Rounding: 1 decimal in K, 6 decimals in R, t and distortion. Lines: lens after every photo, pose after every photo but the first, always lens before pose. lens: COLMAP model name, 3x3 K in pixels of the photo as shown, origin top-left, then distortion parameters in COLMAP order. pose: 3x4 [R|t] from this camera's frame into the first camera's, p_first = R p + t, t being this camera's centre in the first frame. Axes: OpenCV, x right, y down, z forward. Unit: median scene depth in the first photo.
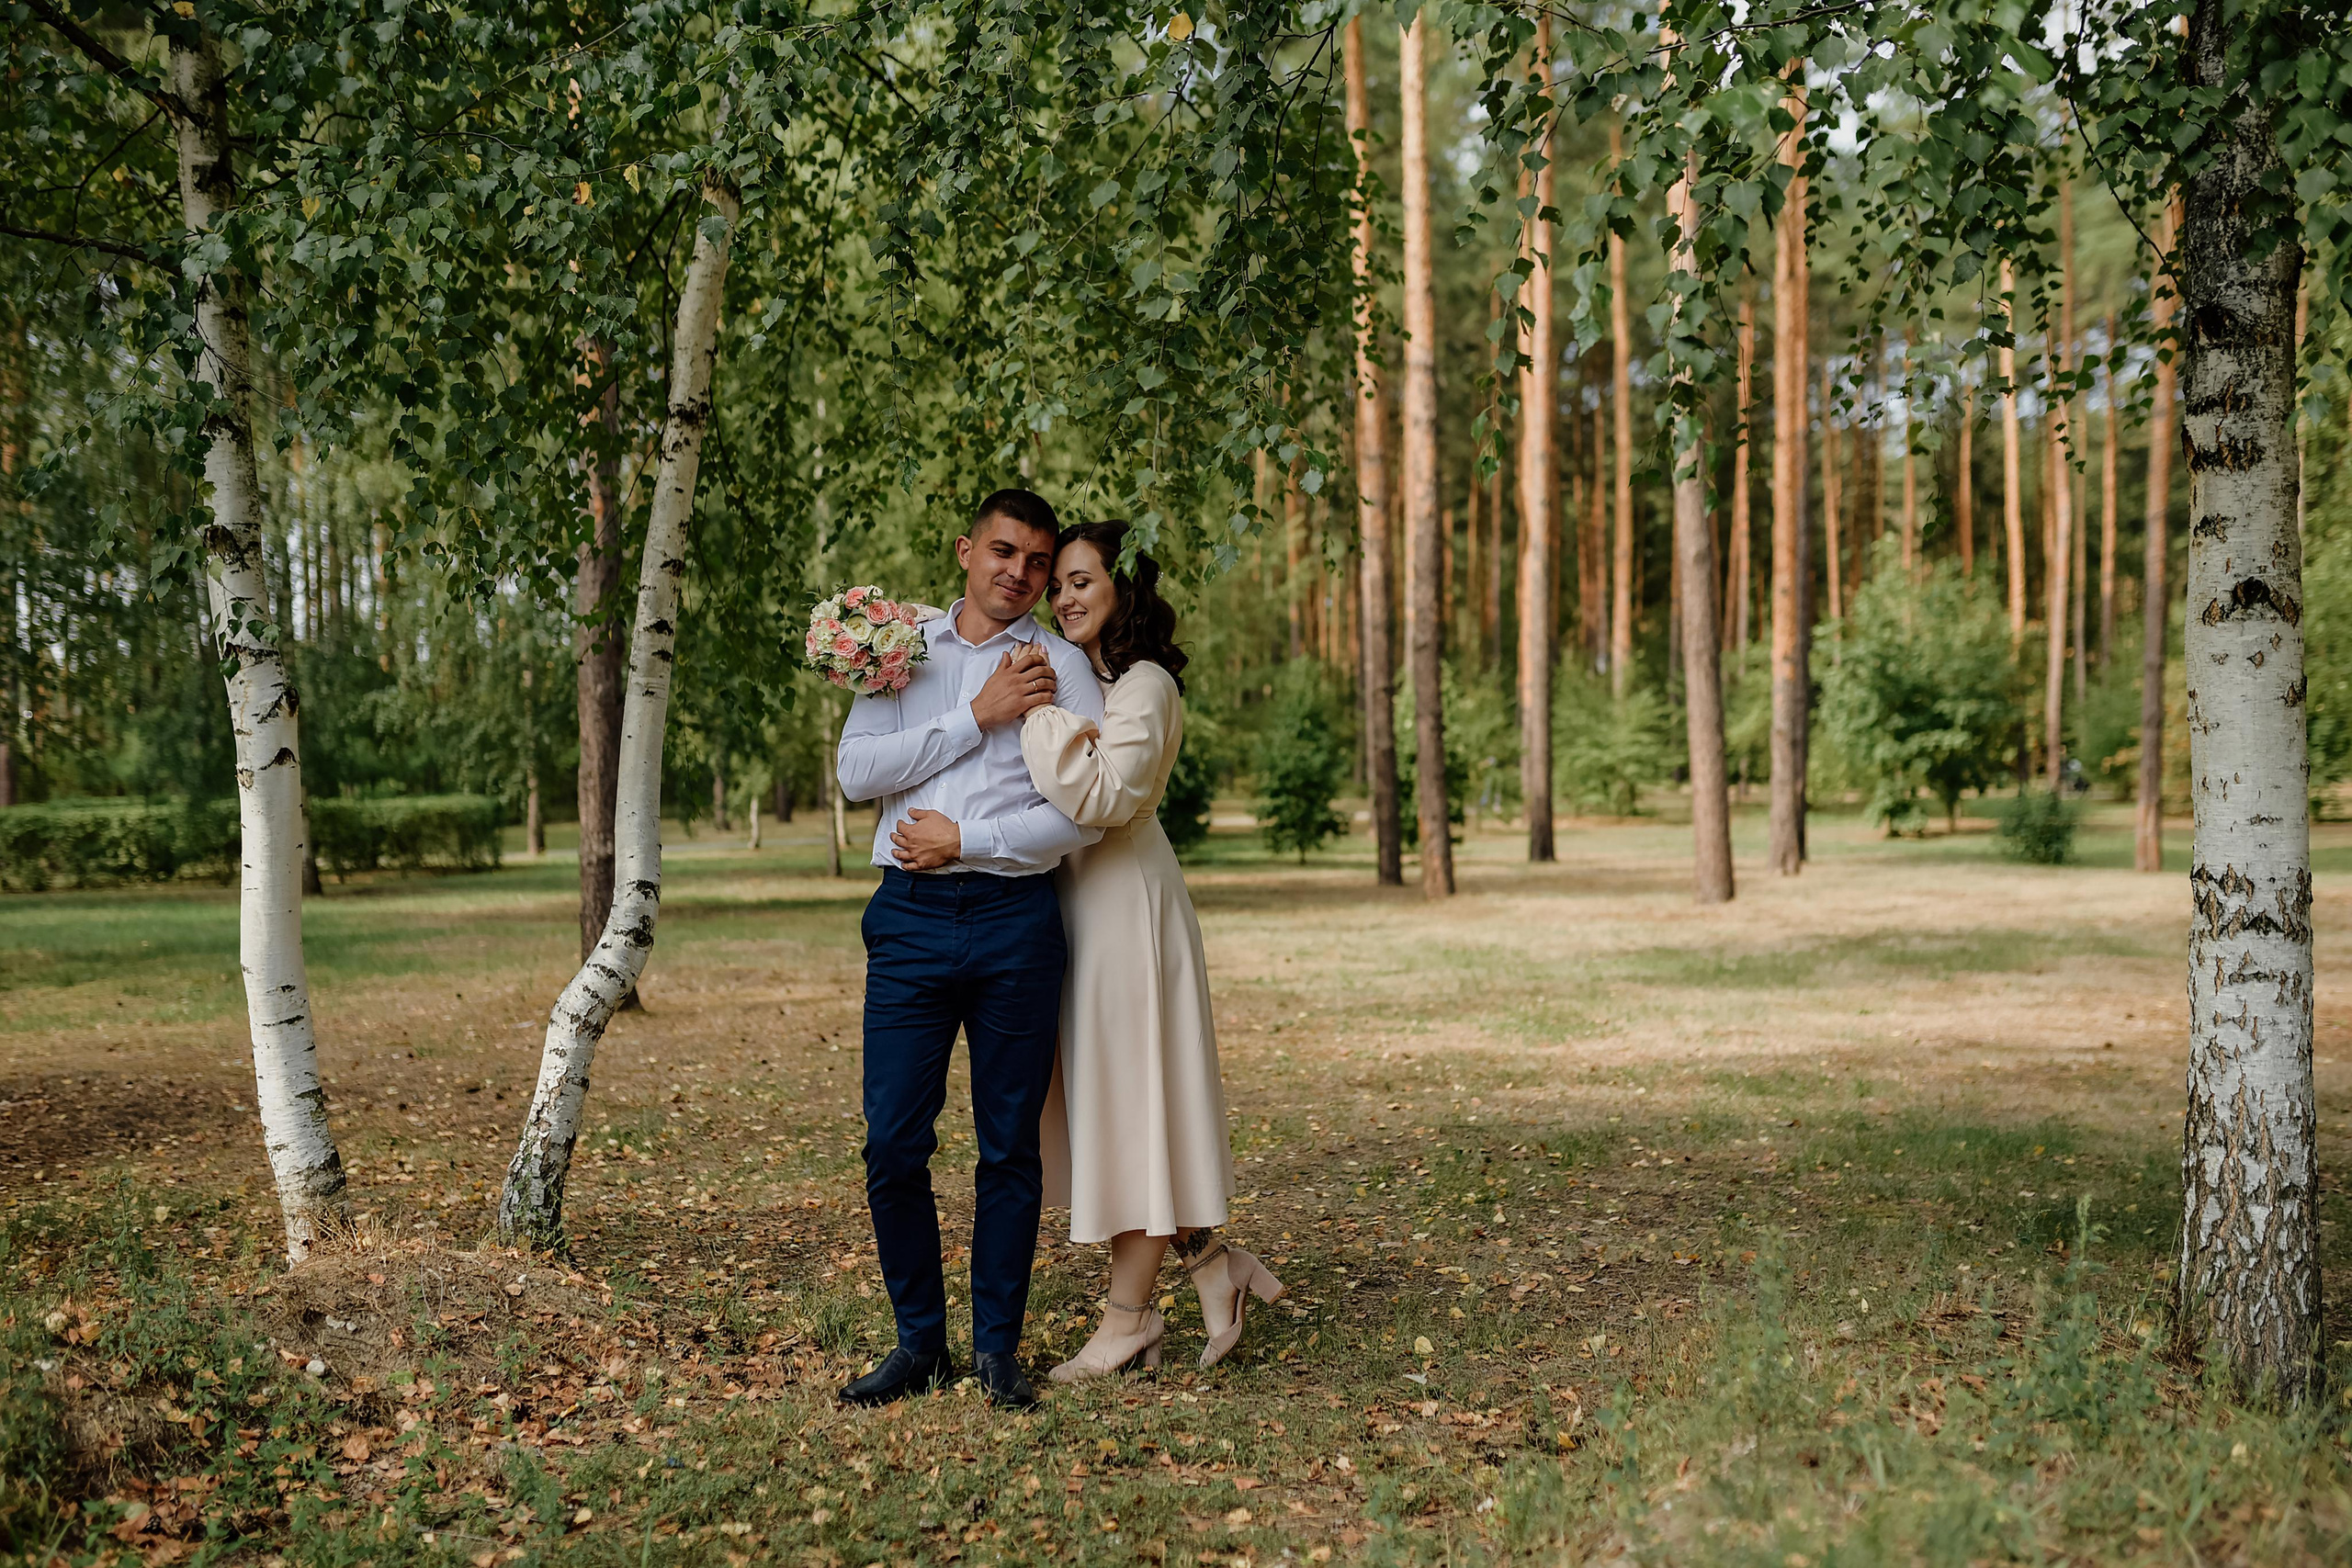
lens RADIAL K [[2340.2, 0, 1176.0], [0, 2340.2, 784.0], [0, 0, 1]] dist [-0.075766, 0.226521]
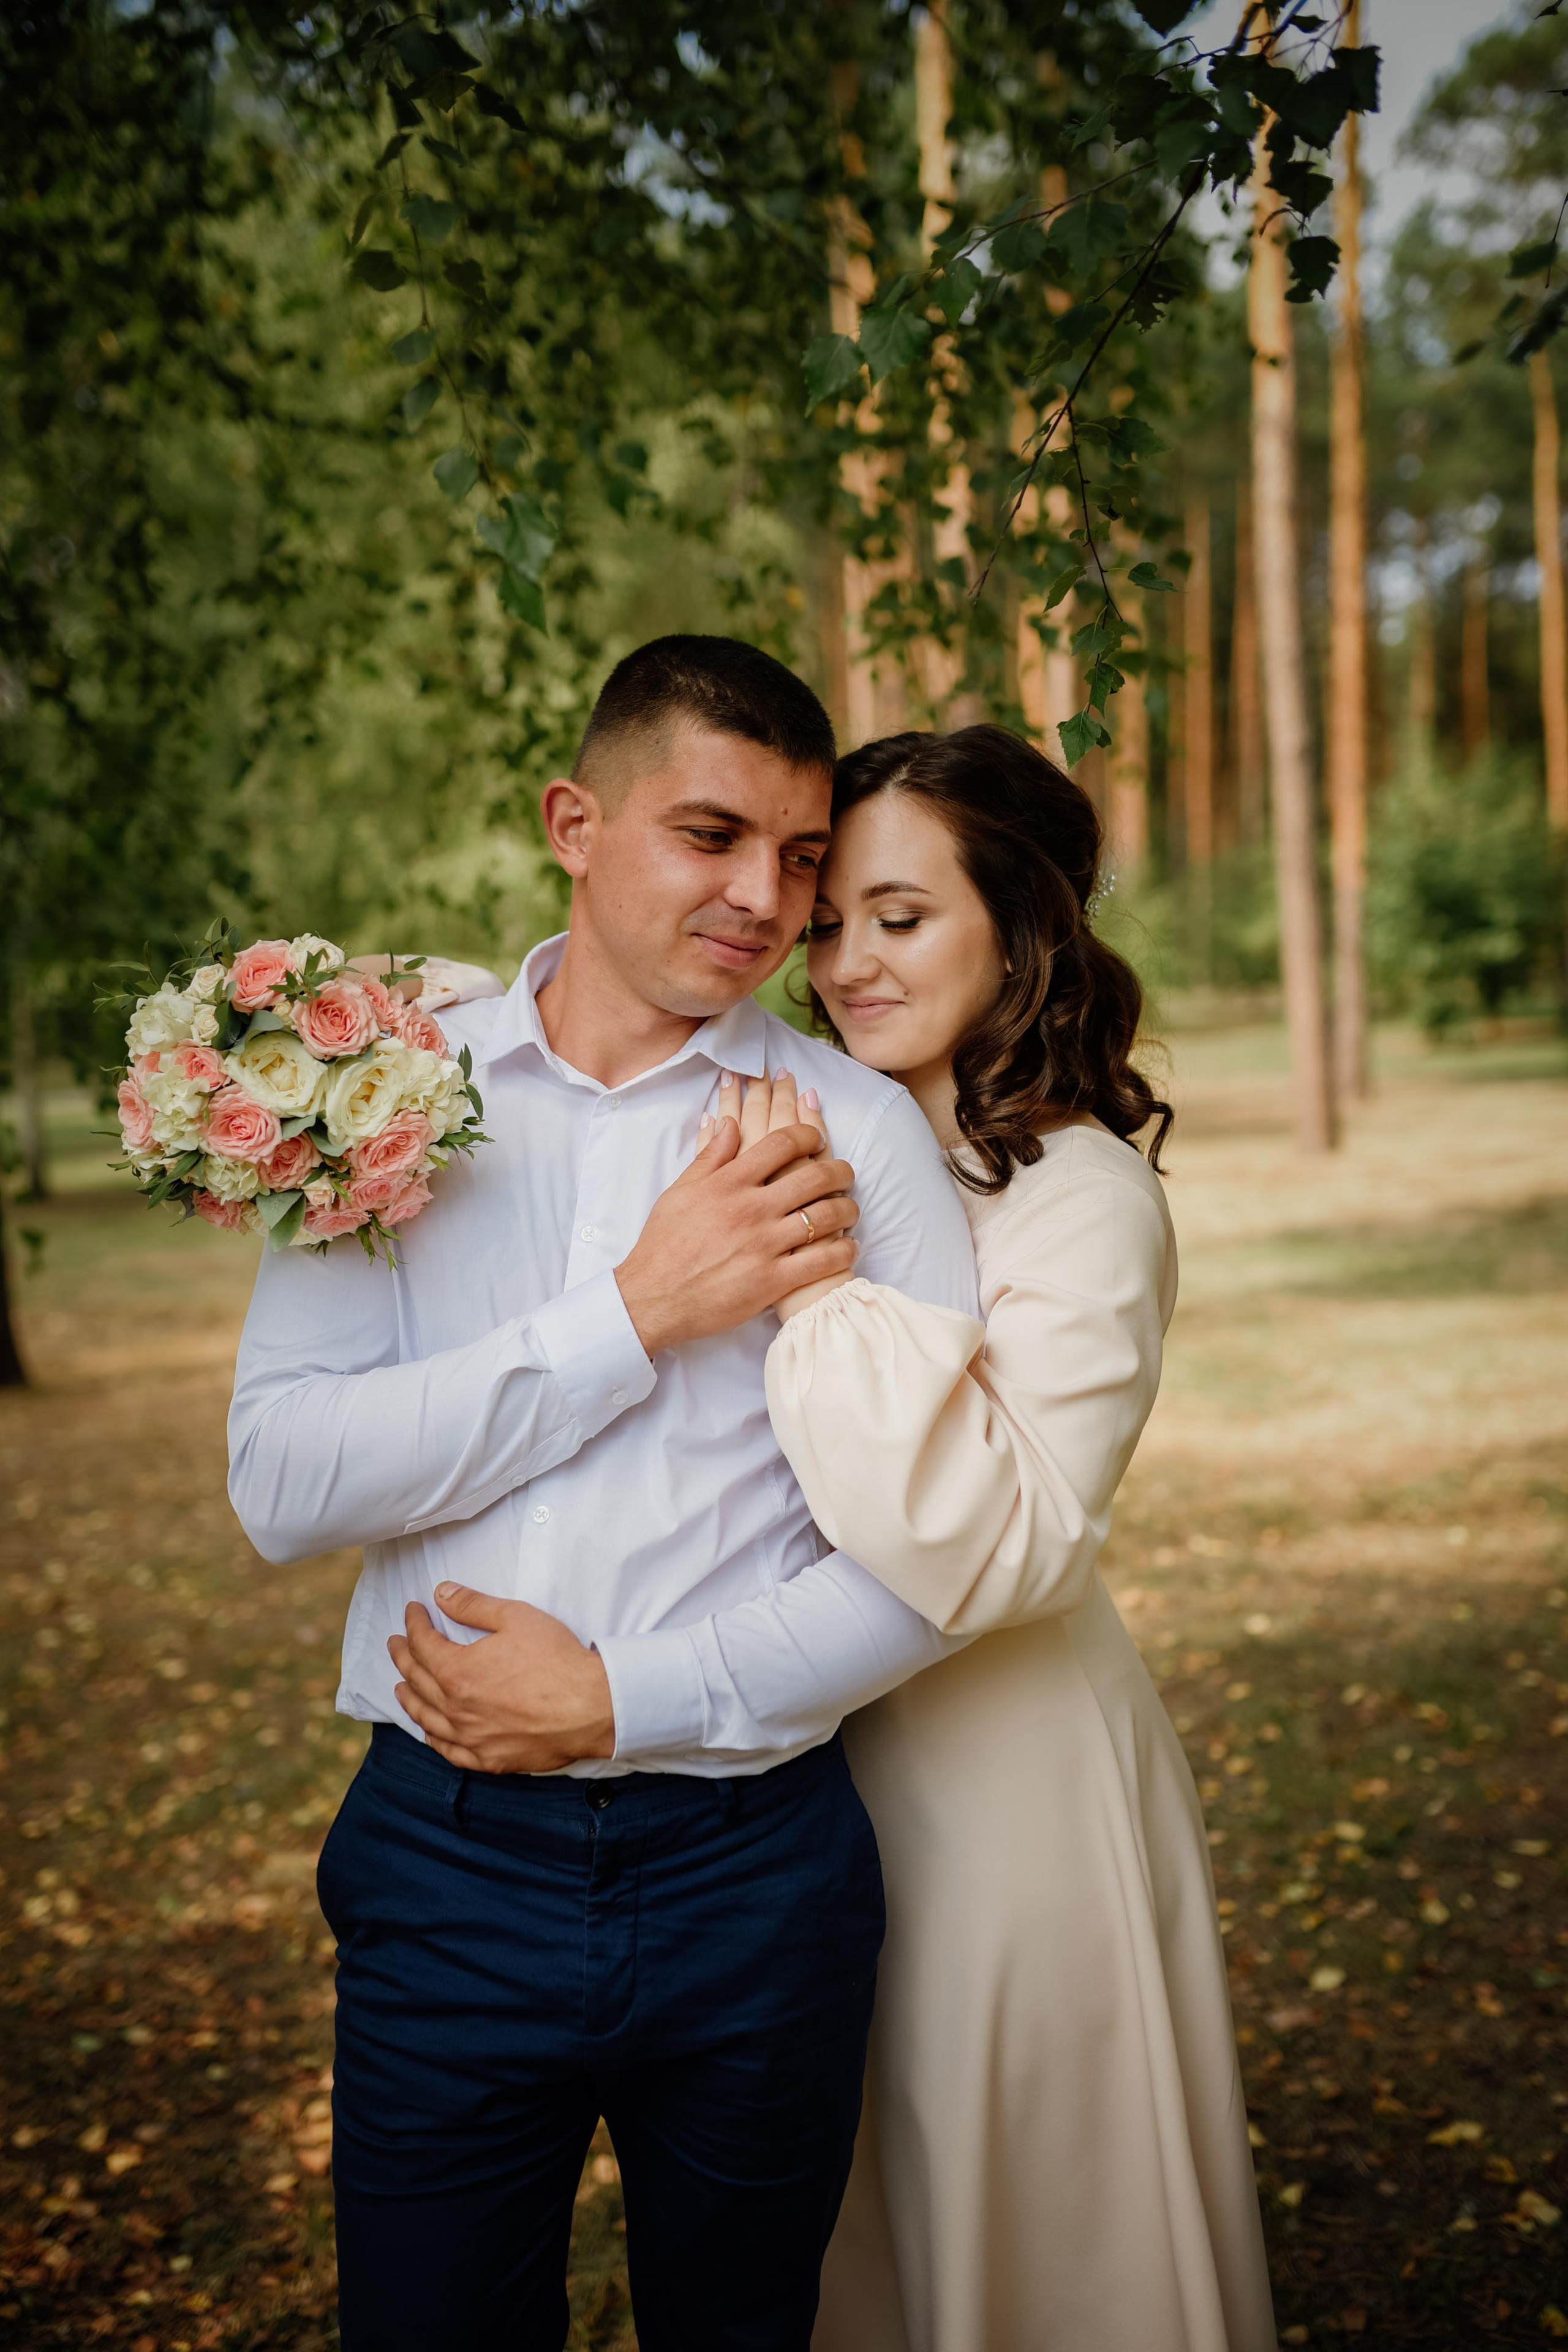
lens RADIAL K [[2340.4, 0, 775.6], [0, 2340.4, 1102.2], [0, 0, 1]] dist [-0.075766, 0.226521]
pose [[0.997961, -0.027706, 0.057505, -0.082998], [0.024819, 0.998424, 0.050325, -0.076187], [-0.058808, -0.048795, 0.997076, 0.651123]]
